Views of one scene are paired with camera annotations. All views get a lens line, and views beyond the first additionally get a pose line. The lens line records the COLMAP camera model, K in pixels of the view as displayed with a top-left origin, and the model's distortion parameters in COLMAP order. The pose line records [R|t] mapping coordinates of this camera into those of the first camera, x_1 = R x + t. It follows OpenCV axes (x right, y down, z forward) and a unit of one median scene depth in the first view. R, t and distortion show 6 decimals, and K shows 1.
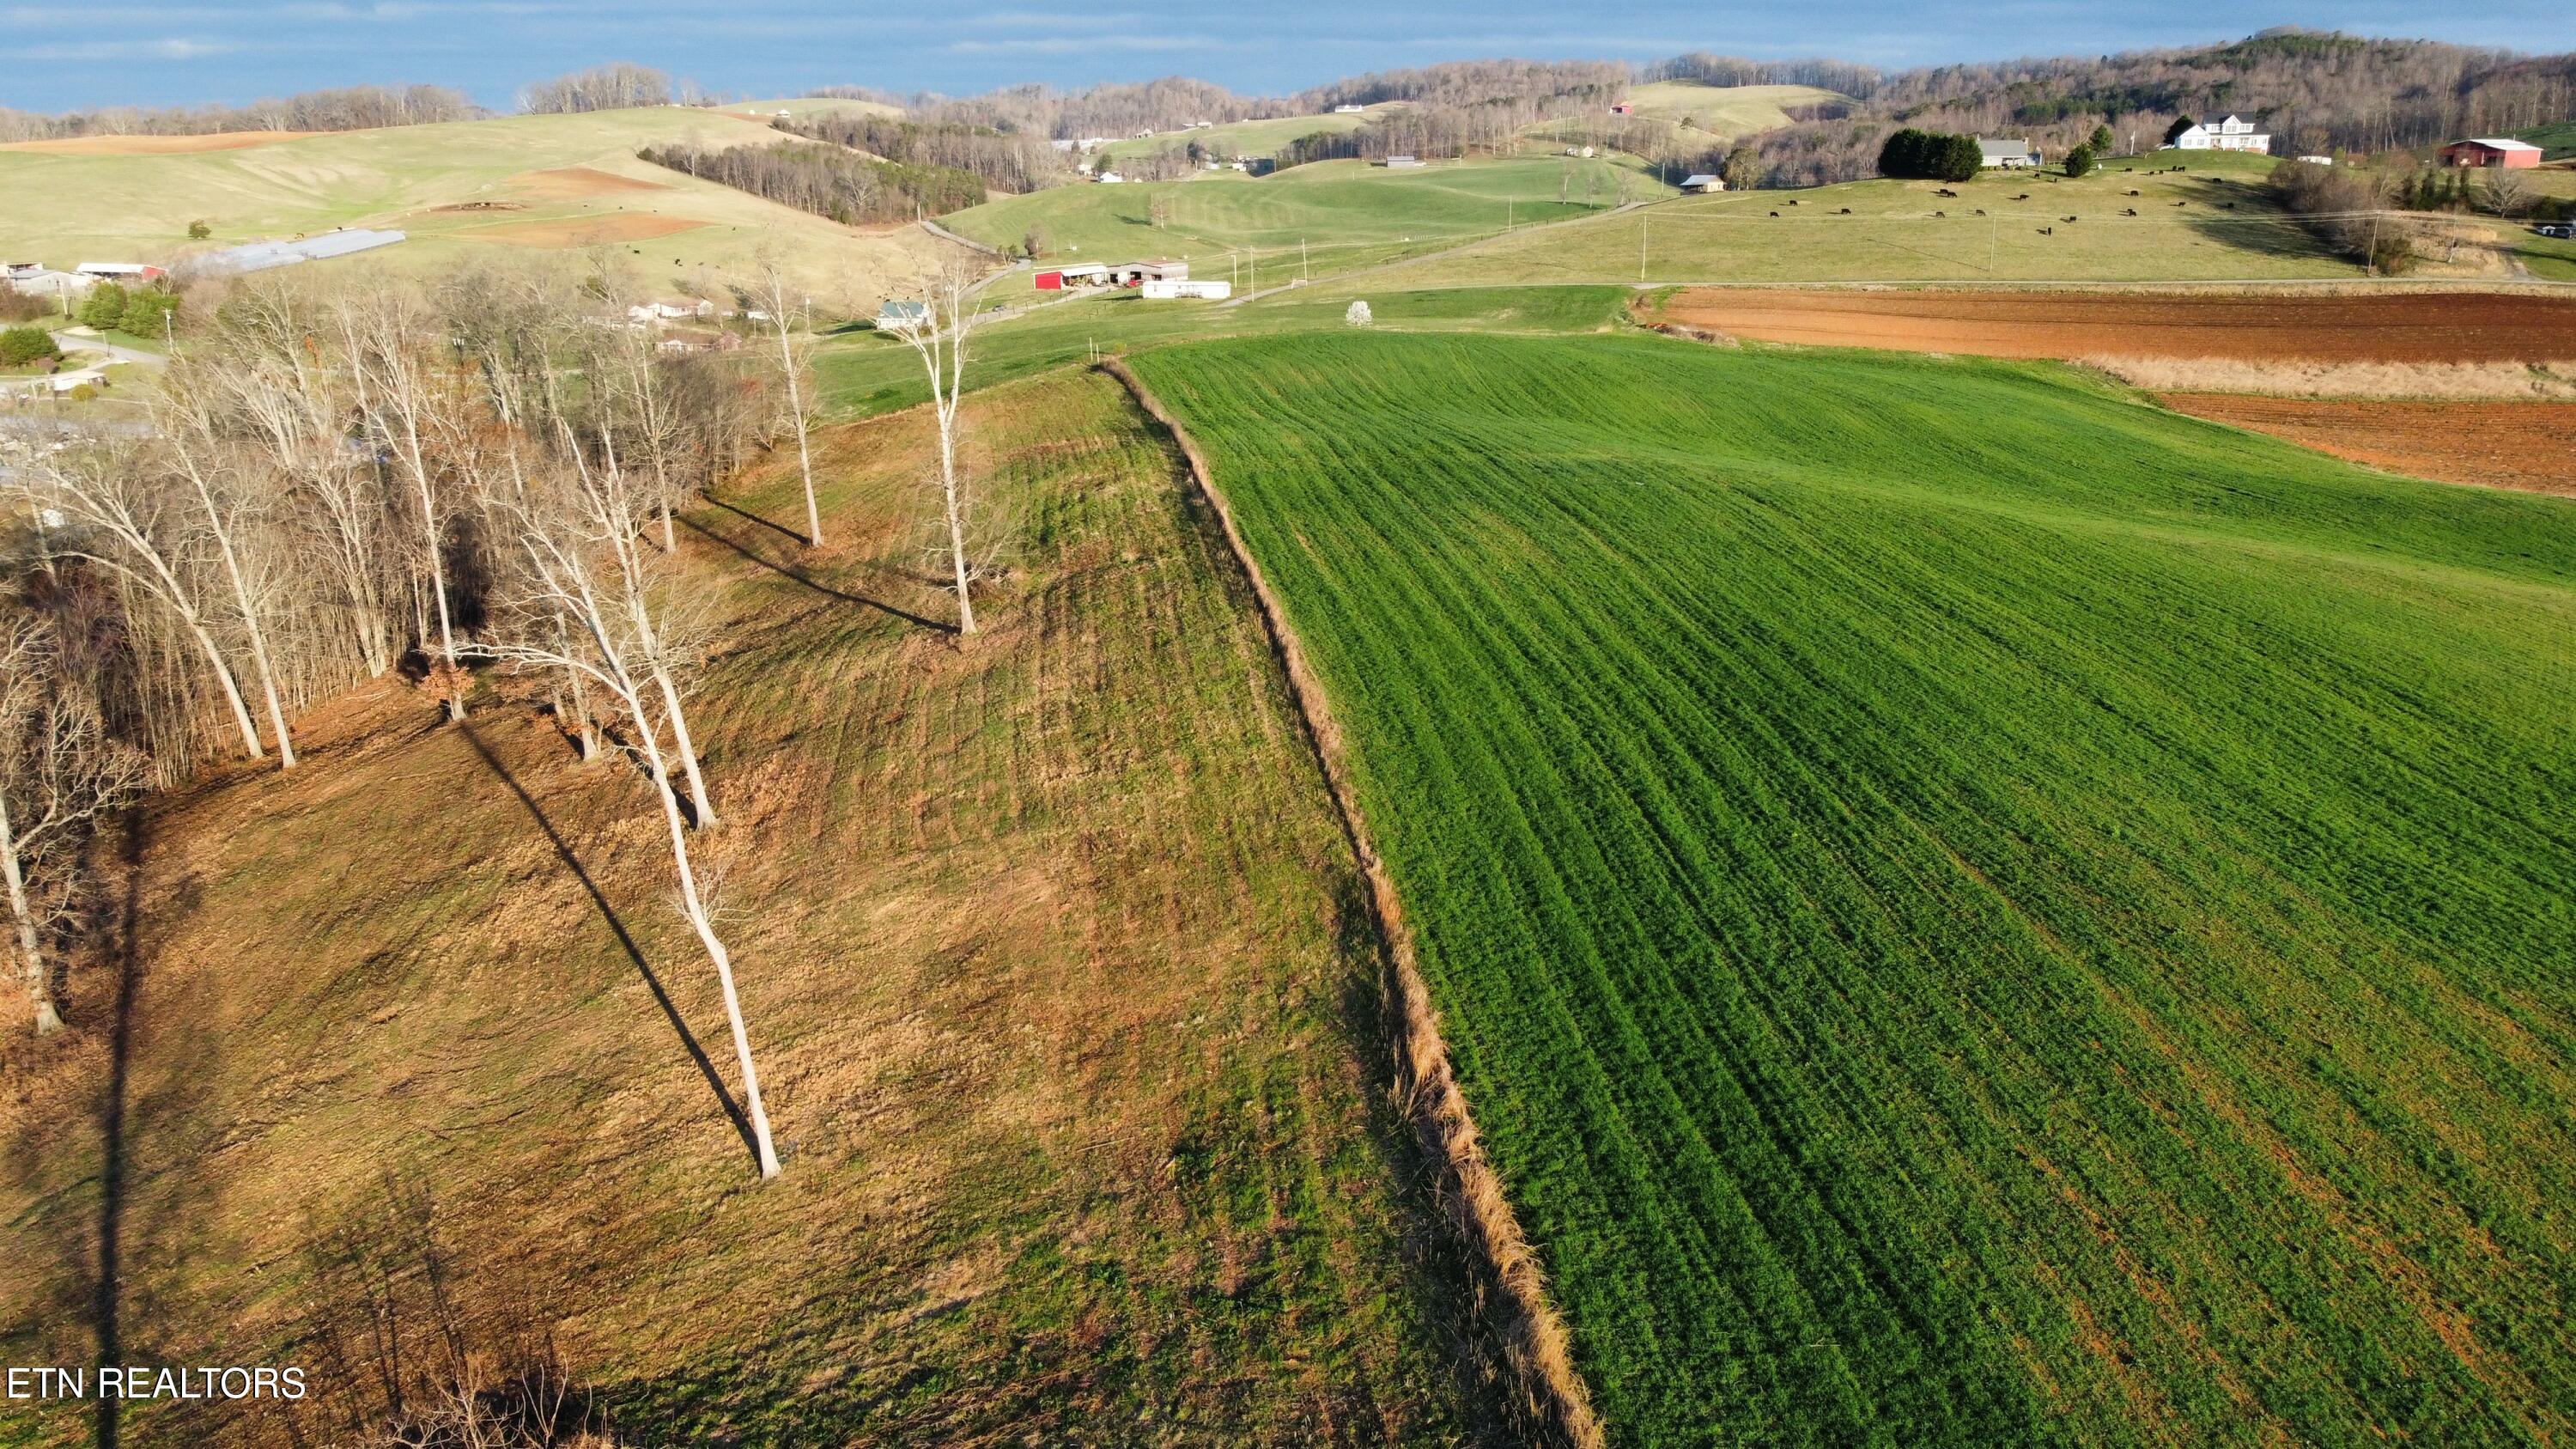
lens RADIAL K [[1907.5, 0, 1287.5], [0, 1907.5, 741.8], [0, 0, 1]] dist [0.004946, -0.005323]
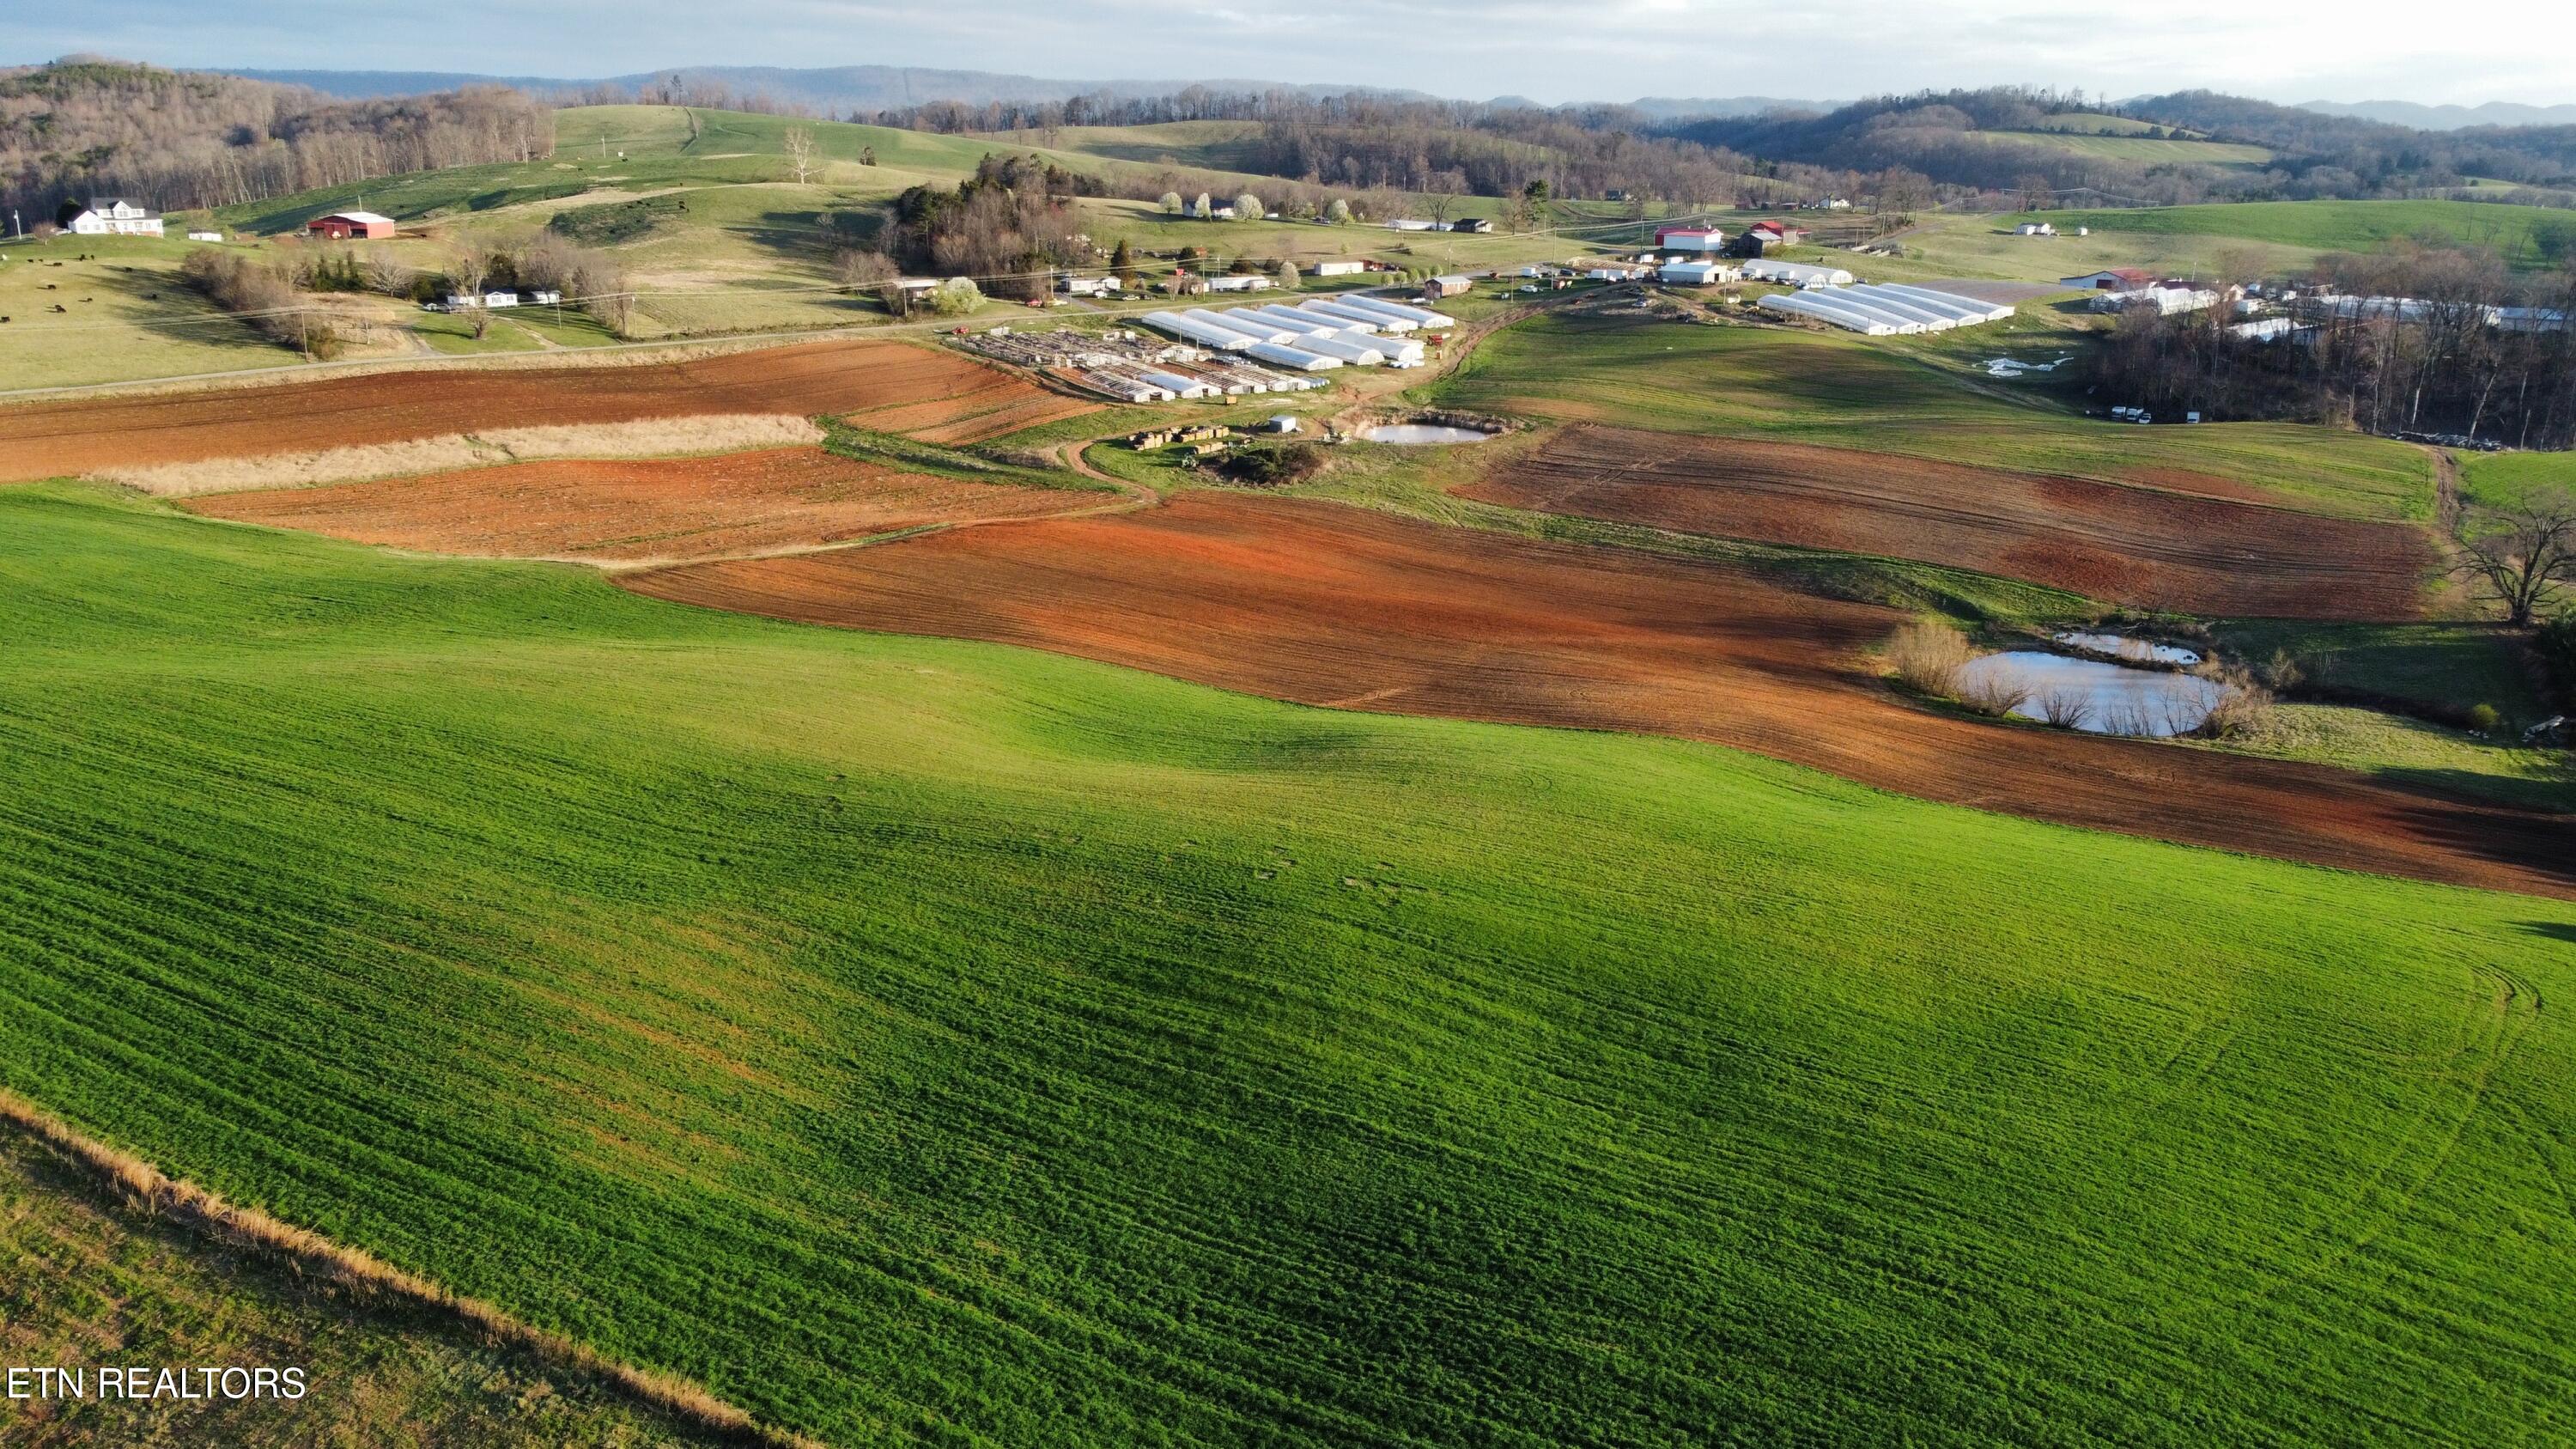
lens RADIAL K [[1907.5, 0, 1287.5], [0, 1907.5, 741.8], [0, 0, 1]] dist [0.004946, -0.005323]
pose [[0.539973, -0.229662, 0.809744, -0.136981], [0.231792, 0.965428, 0.119249, -0.032214], [-0.809136, 0.123302, 0.574539, -0.151791]]
